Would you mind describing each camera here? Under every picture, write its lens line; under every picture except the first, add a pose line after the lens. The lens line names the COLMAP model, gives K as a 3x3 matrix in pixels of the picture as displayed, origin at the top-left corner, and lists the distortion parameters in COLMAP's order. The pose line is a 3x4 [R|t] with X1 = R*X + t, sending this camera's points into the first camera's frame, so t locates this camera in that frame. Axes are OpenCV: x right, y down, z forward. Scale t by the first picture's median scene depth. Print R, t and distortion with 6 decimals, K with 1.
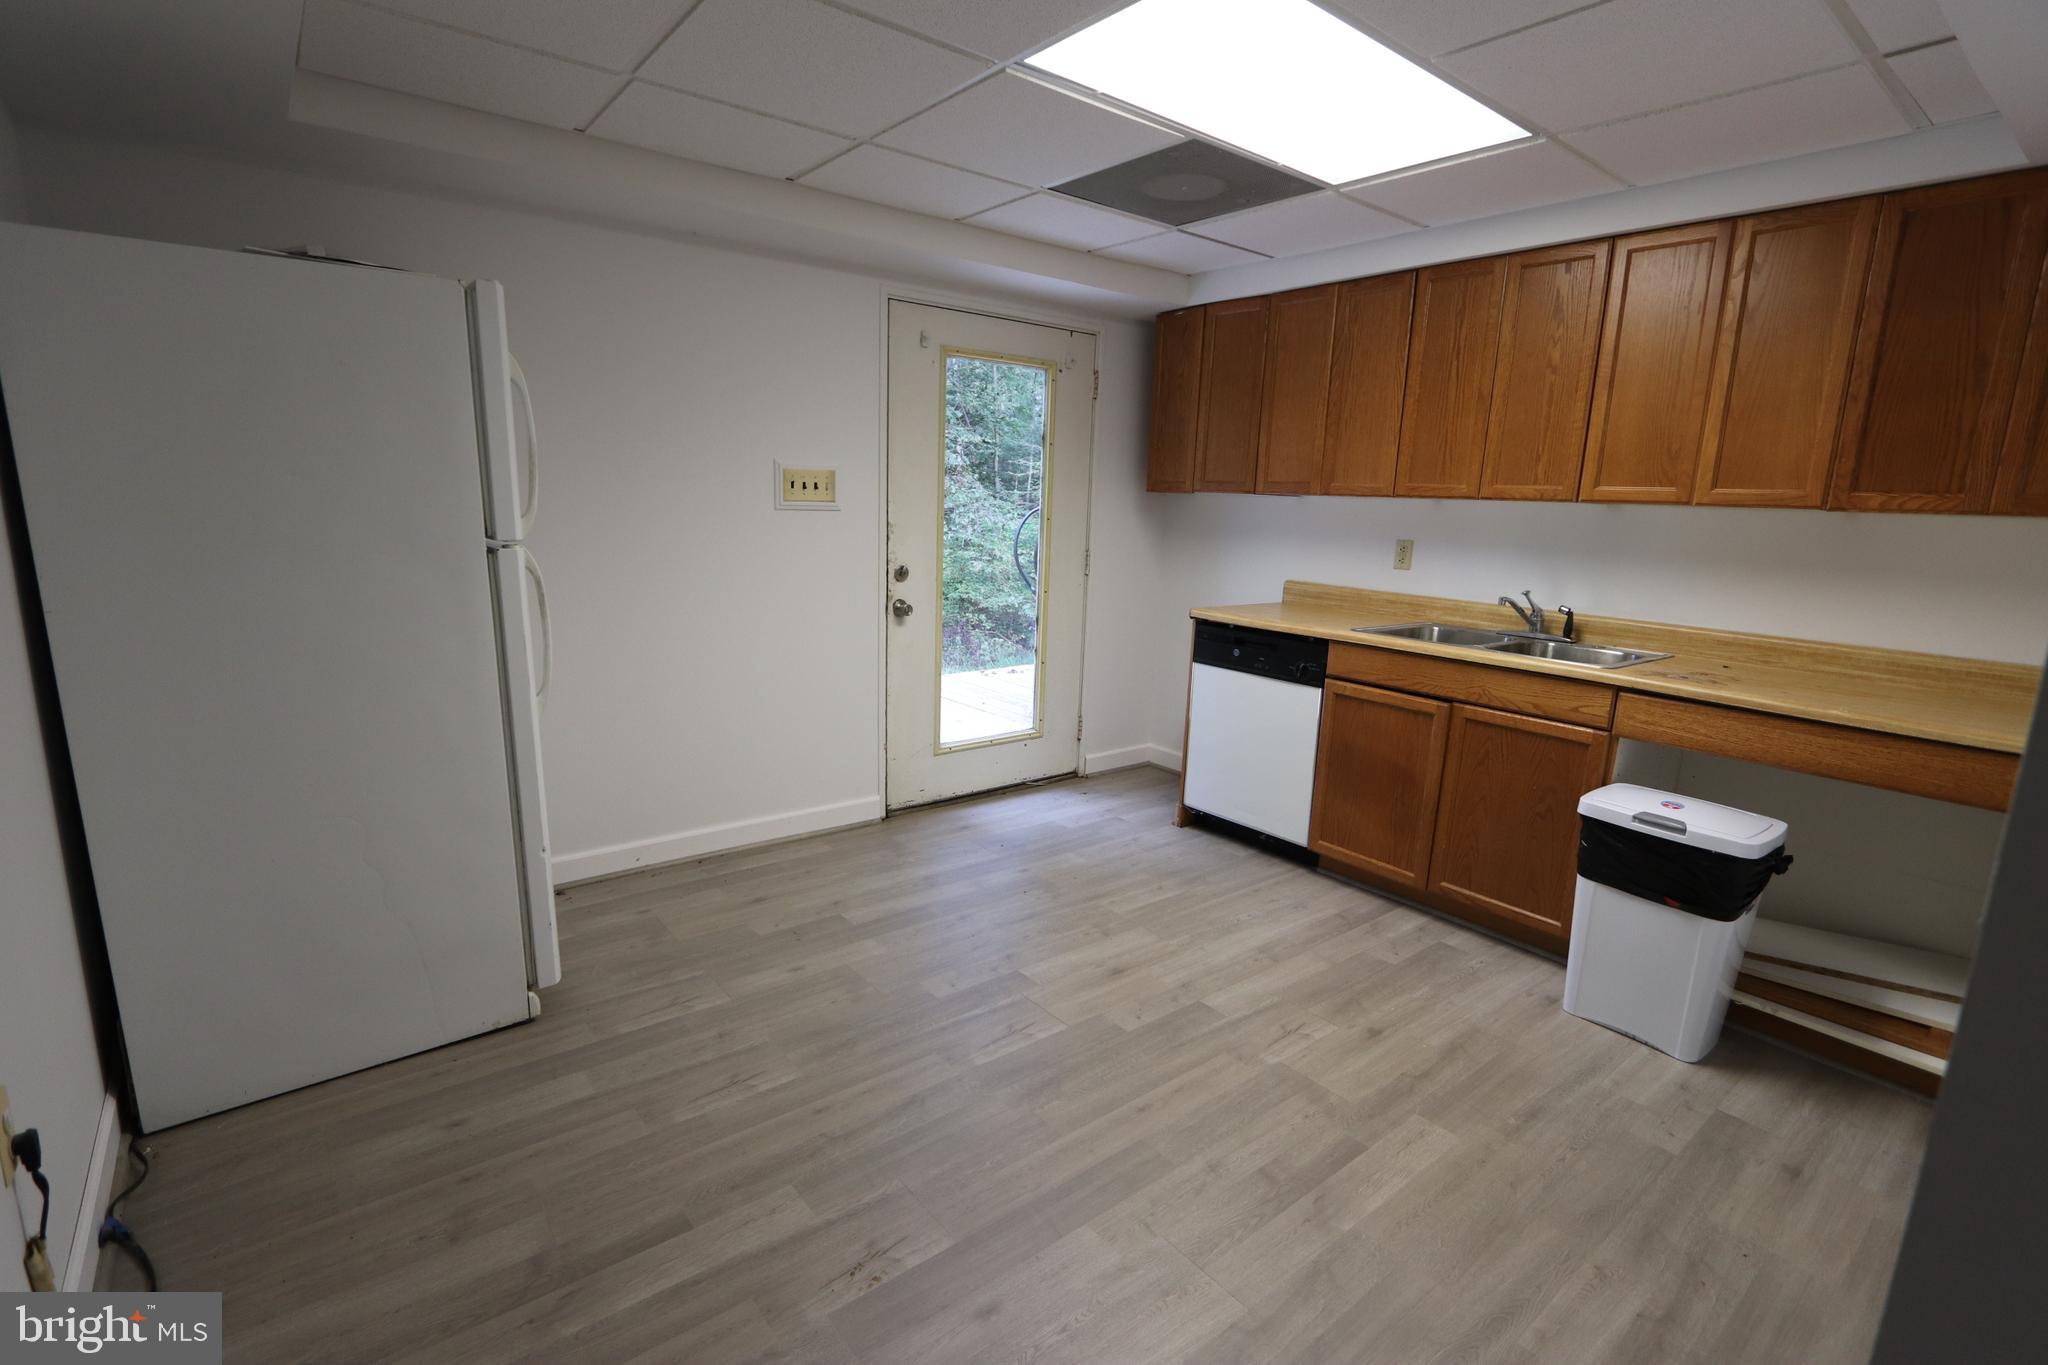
lens RADIAL K [[941.5, 0, 1012.9], [0, 941.5, 687.8], [0, 0, 1]] dist [-0.016028, 0.002045]
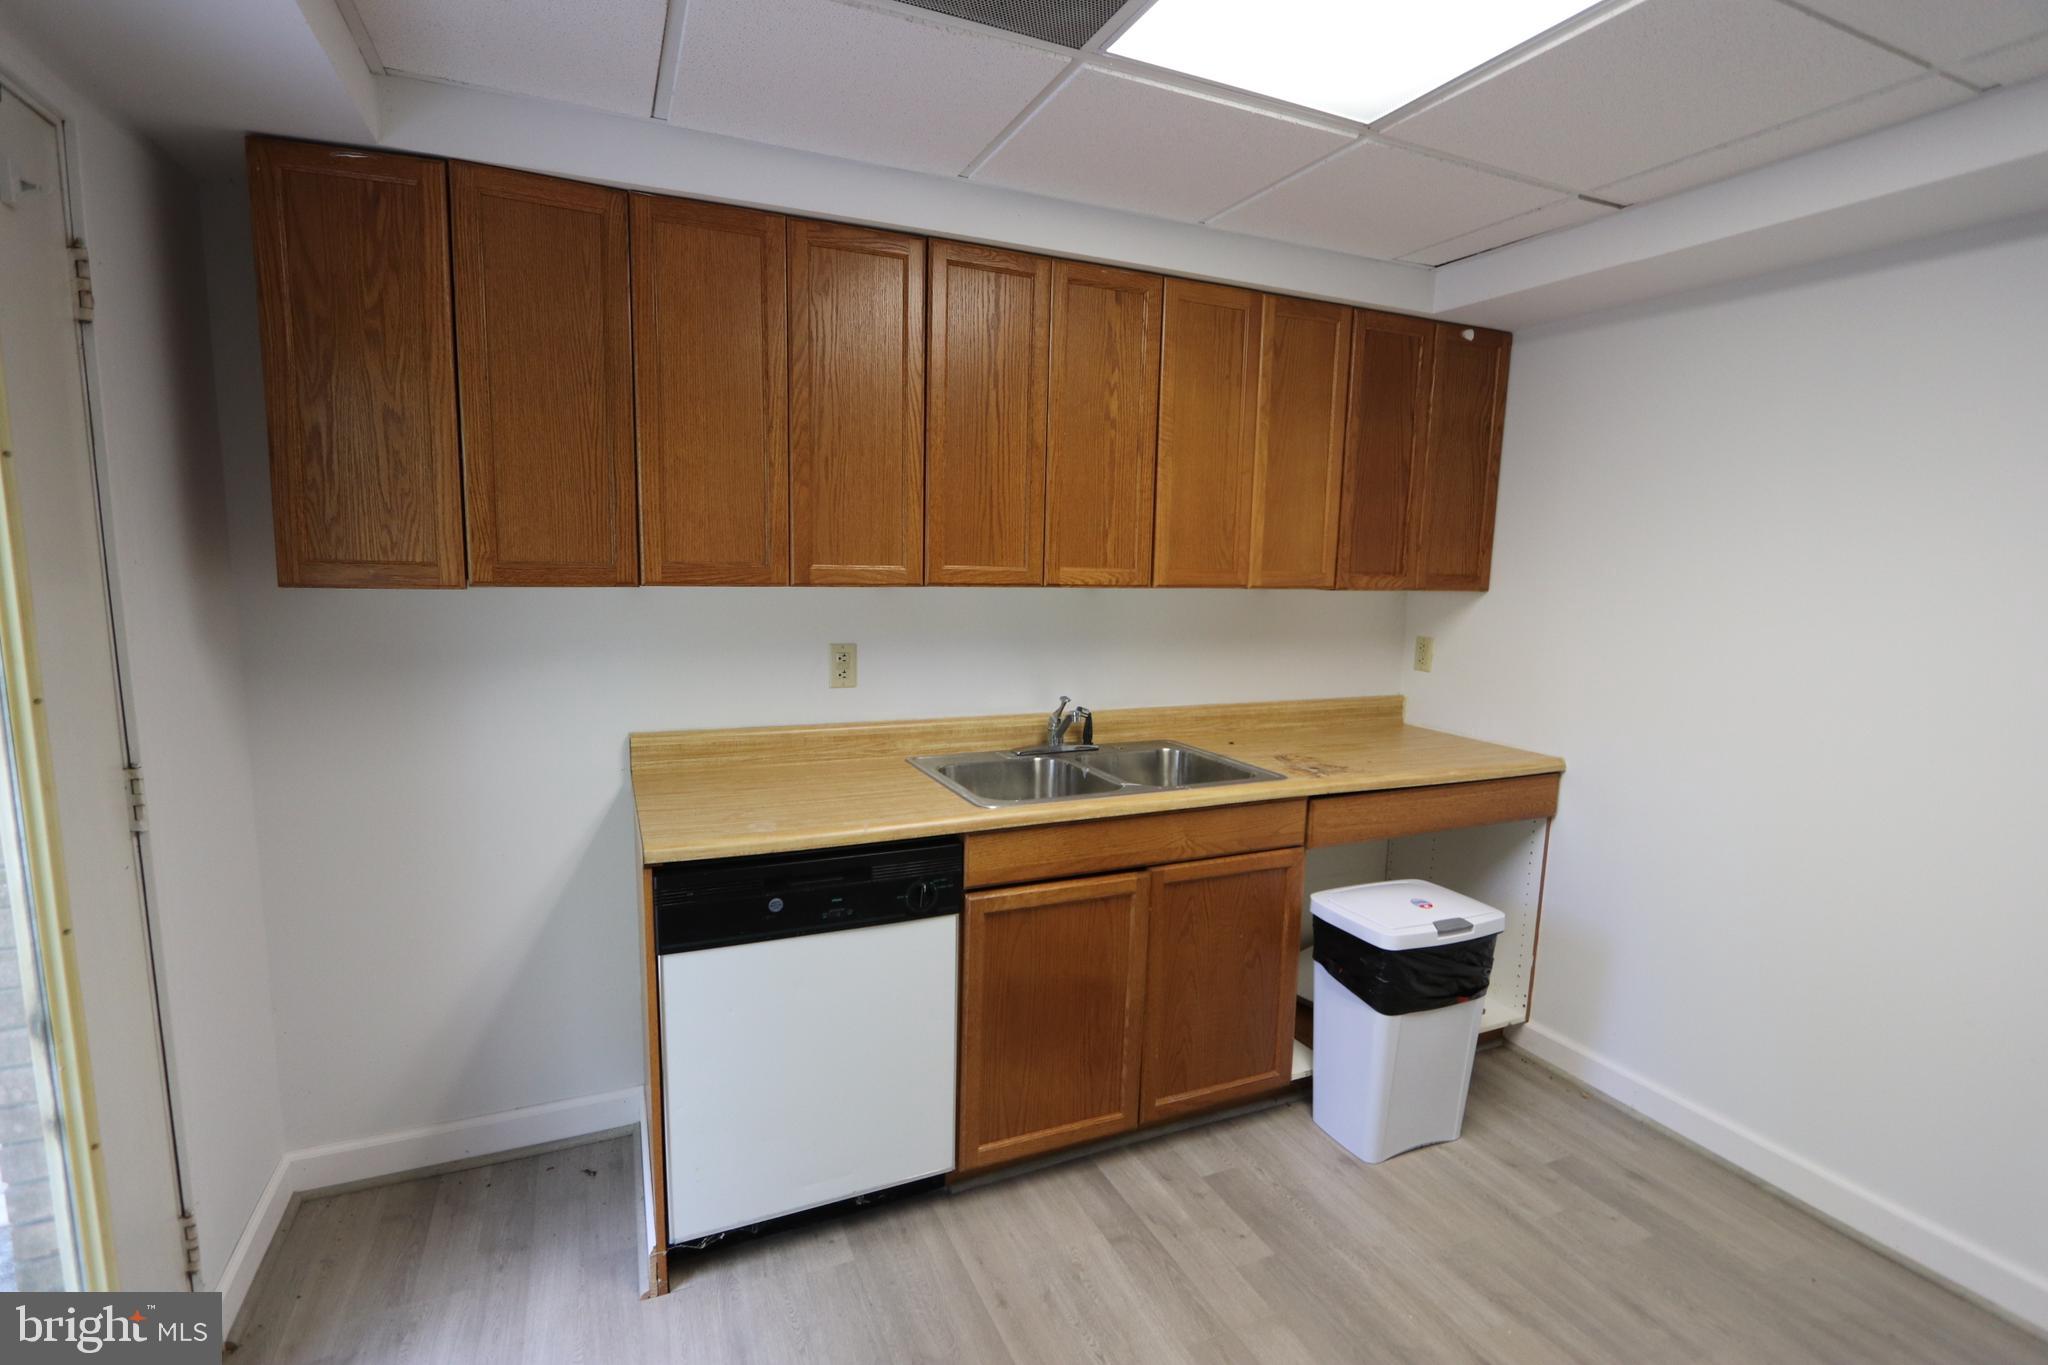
lens RADIAL K [[941.5, 0, 1008.1], [0, 941.5, 686.5], [0, 0, 1]] dist [-0.016028, 0.002045]
pose [[0.253495, -0.162672, 0.953561, -0.257300], [0.183314, 0.975975, 0.117763, -0.251931], [-0.949808, 0.144949, 0.277225, 0.967757]]
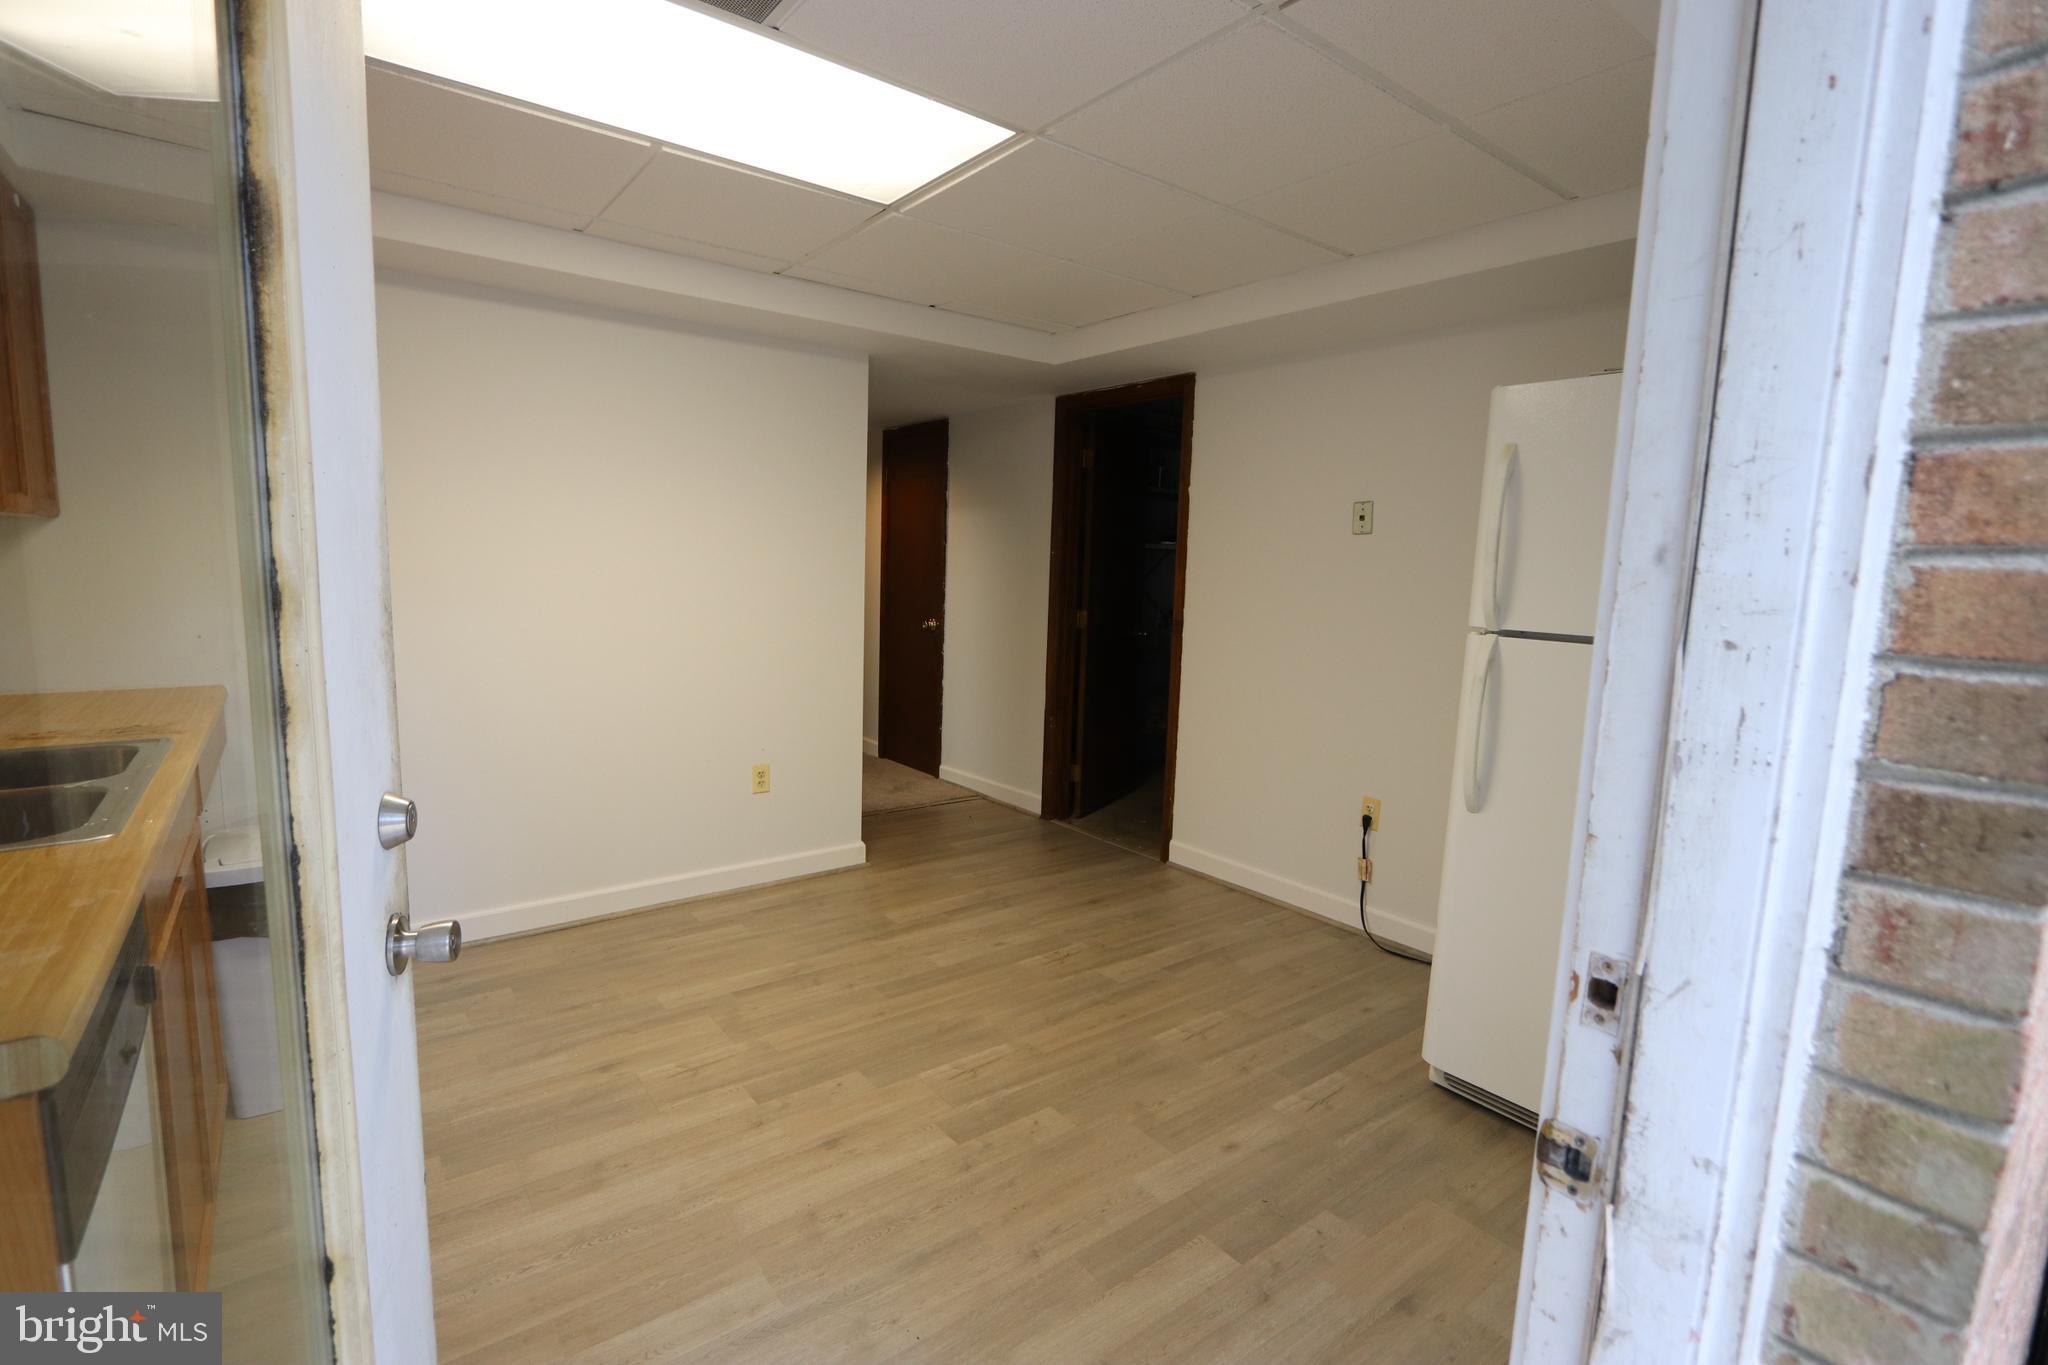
lens RADIAL K [[941.5, 0, 1021.3], [0, 941.5, 683.6], [0, 0, 1]] dist [-0.016028, 0.002045]
pose [[-0.997970, -0.063684, 0.001064, -0.024322], [-0.059883, 0.943836, 0.324944, -0.327230], [-0.021698, 0.324220, -0.945733, 1.615440]]
